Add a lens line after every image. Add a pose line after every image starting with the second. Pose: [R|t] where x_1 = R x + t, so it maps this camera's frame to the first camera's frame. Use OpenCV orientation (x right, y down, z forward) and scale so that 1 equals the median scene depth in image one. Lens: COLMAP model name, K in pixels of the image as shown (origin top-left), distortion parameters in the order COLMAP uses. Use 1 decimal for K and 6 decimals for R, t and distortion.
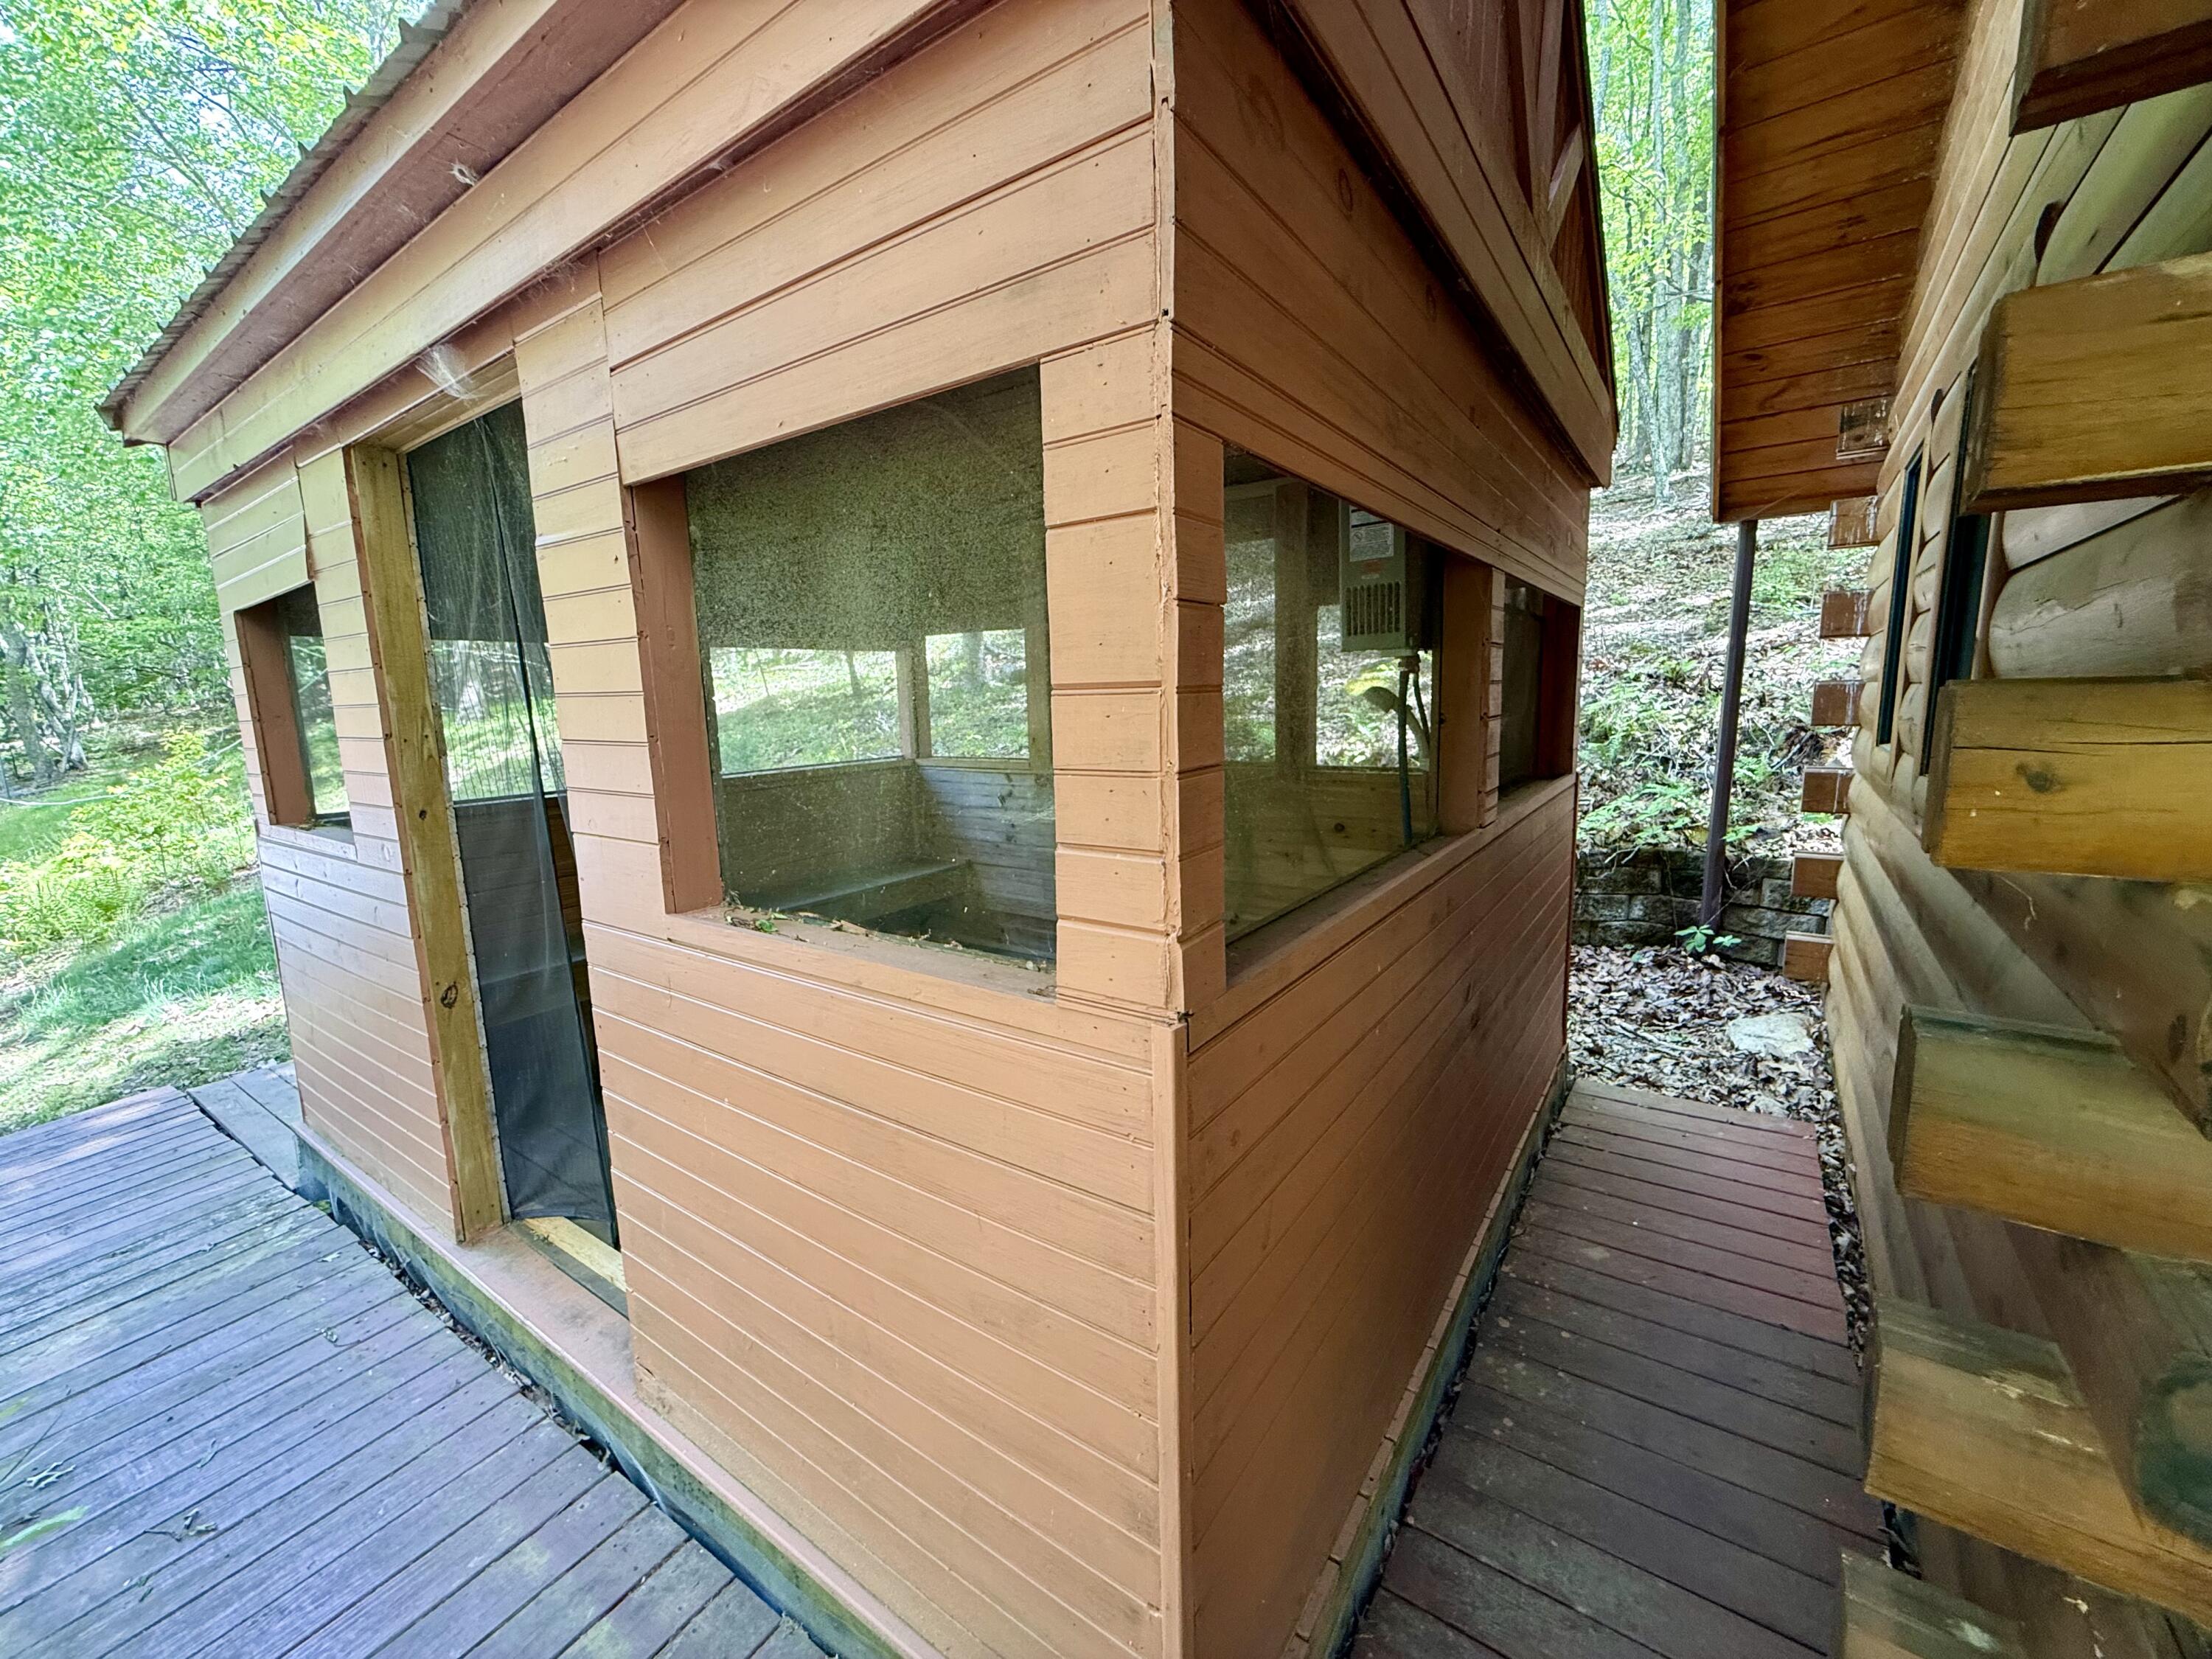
lens RADIAL K [[881.2, 0, 1097.1], [0, 881.2, 830.7], [0, 0, 1]] dist [0.002785, -0.000665]
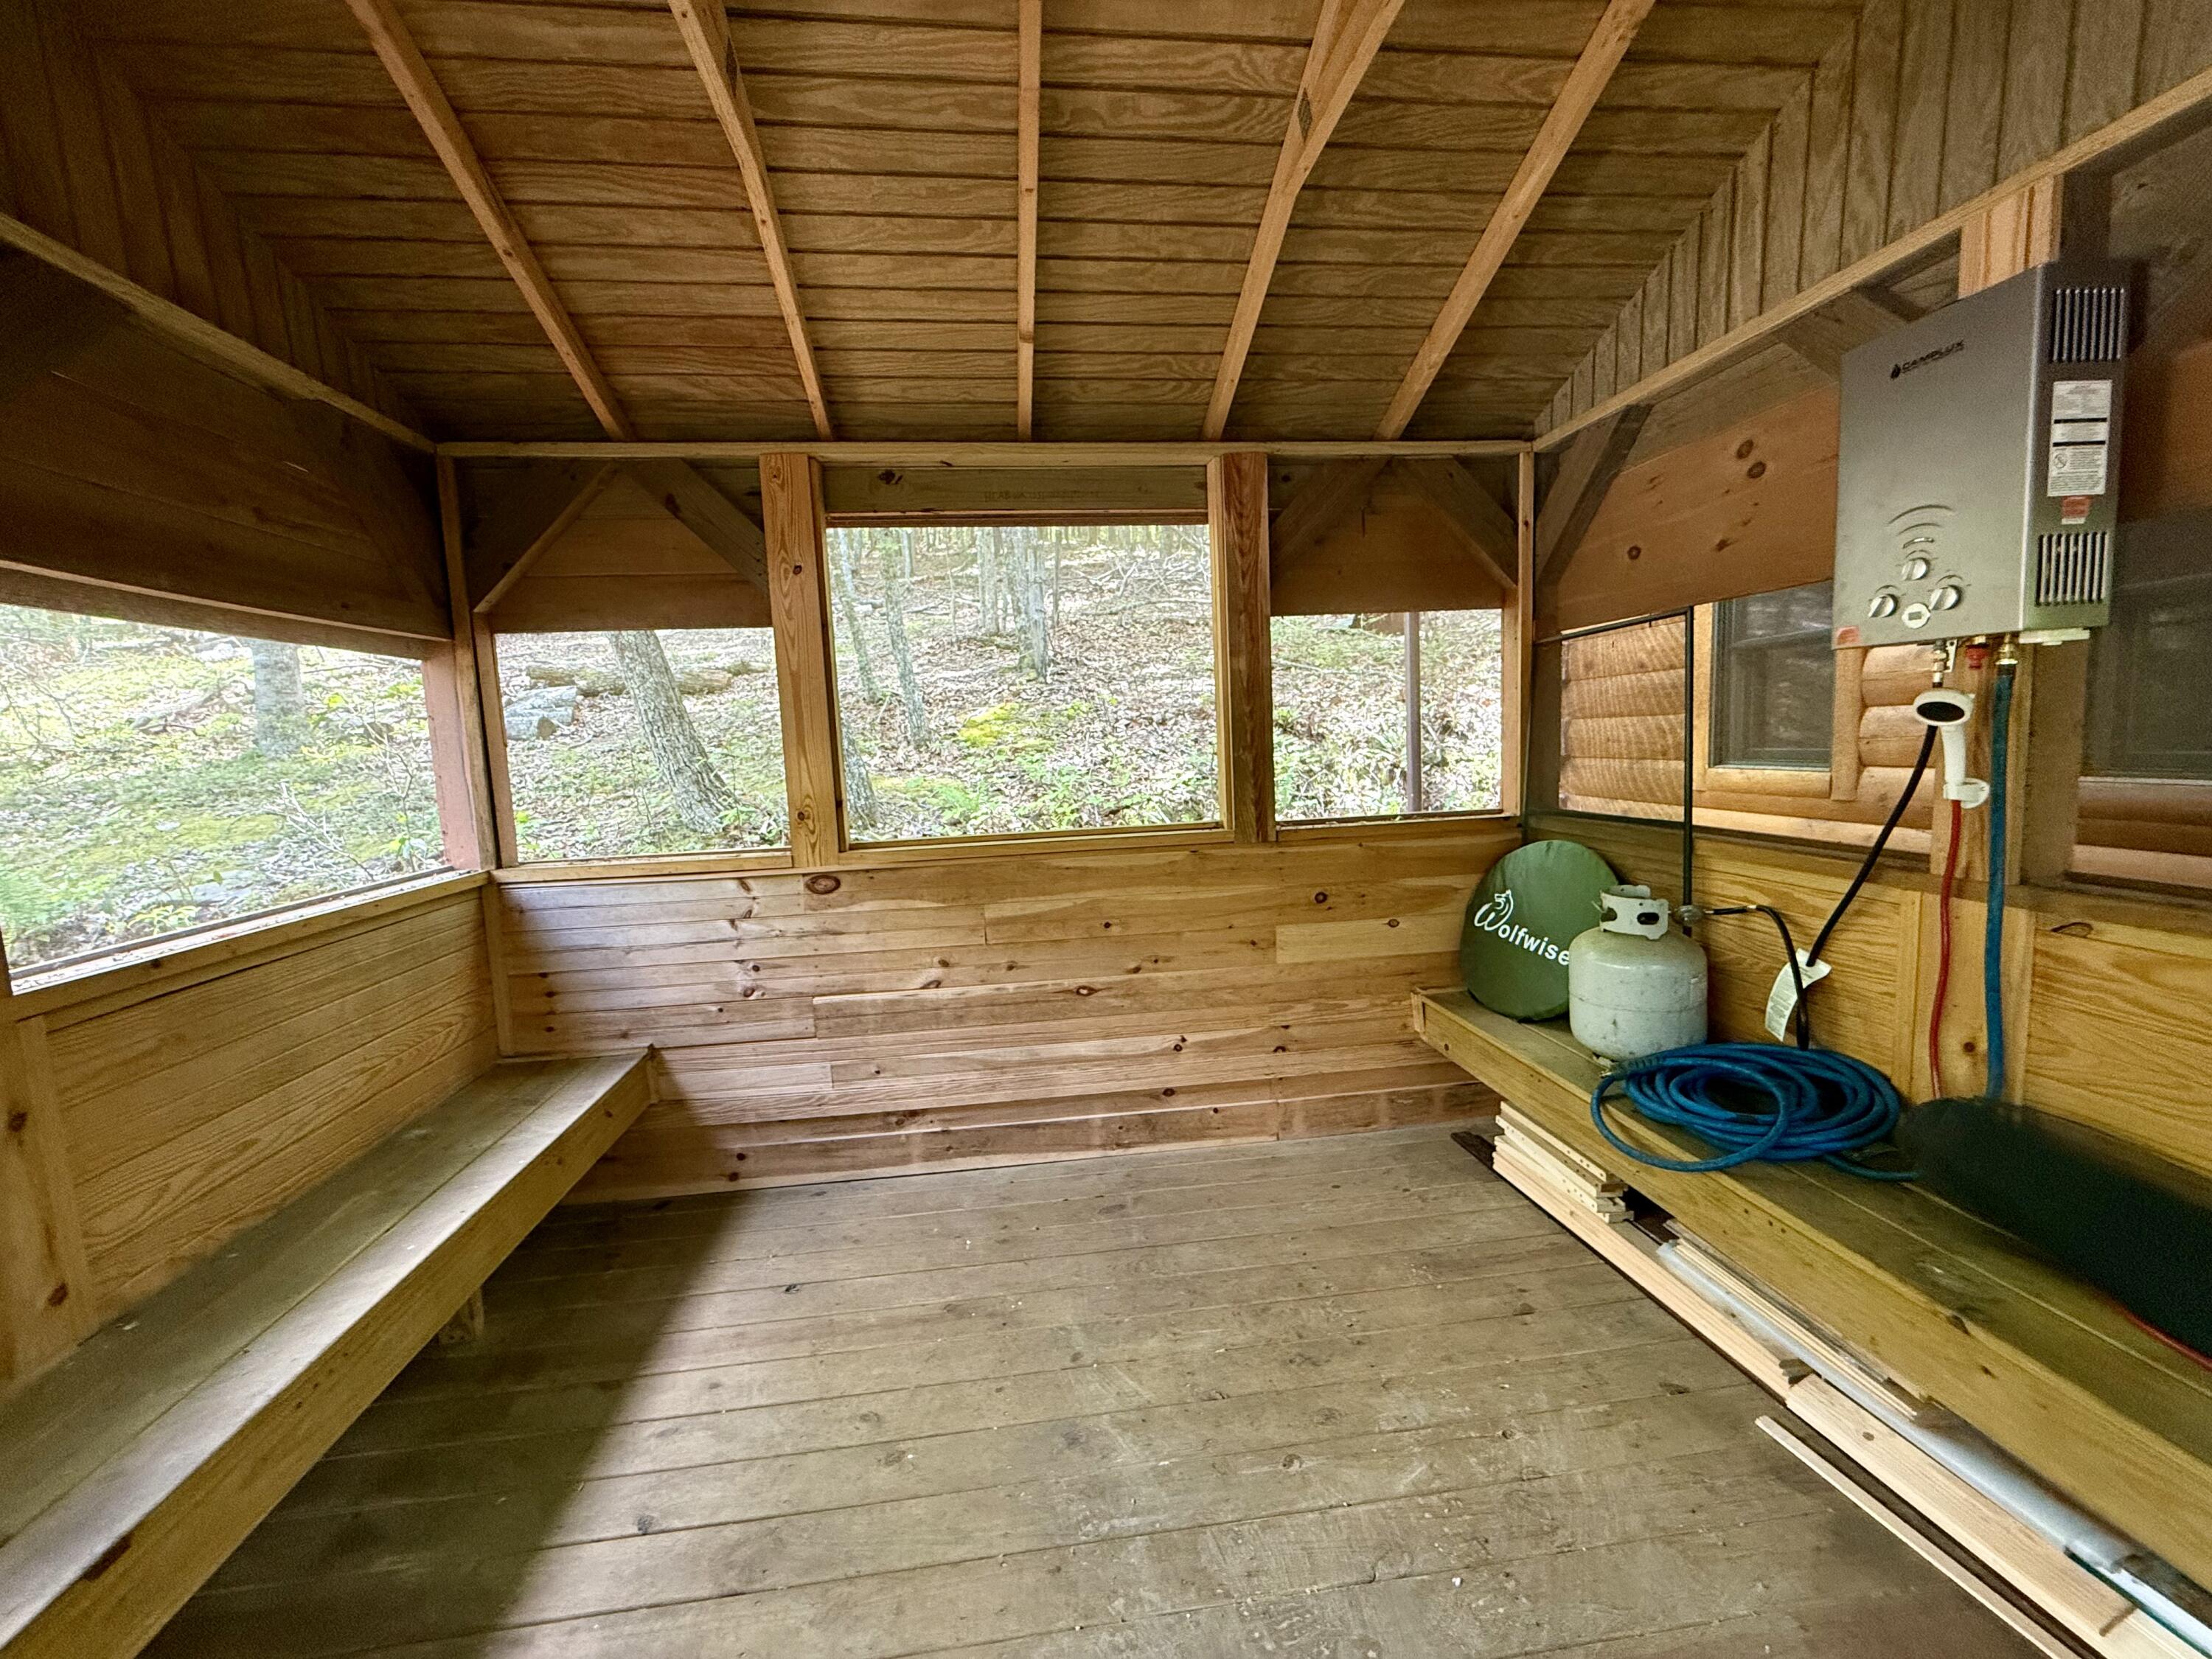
lens RADIAL K [[881.2, 0, 1097.1], [0, 881.2, 830.7], [0, 0, 1]] dist [0.002785, -0.000665]
pose [[0.743898, -0.072449, 0.664355, -0.308960], [0.124205, 0.991775, -0.030921, -0.049751], [-0.656650, 0.105518, 0.746778, 0.421698]]
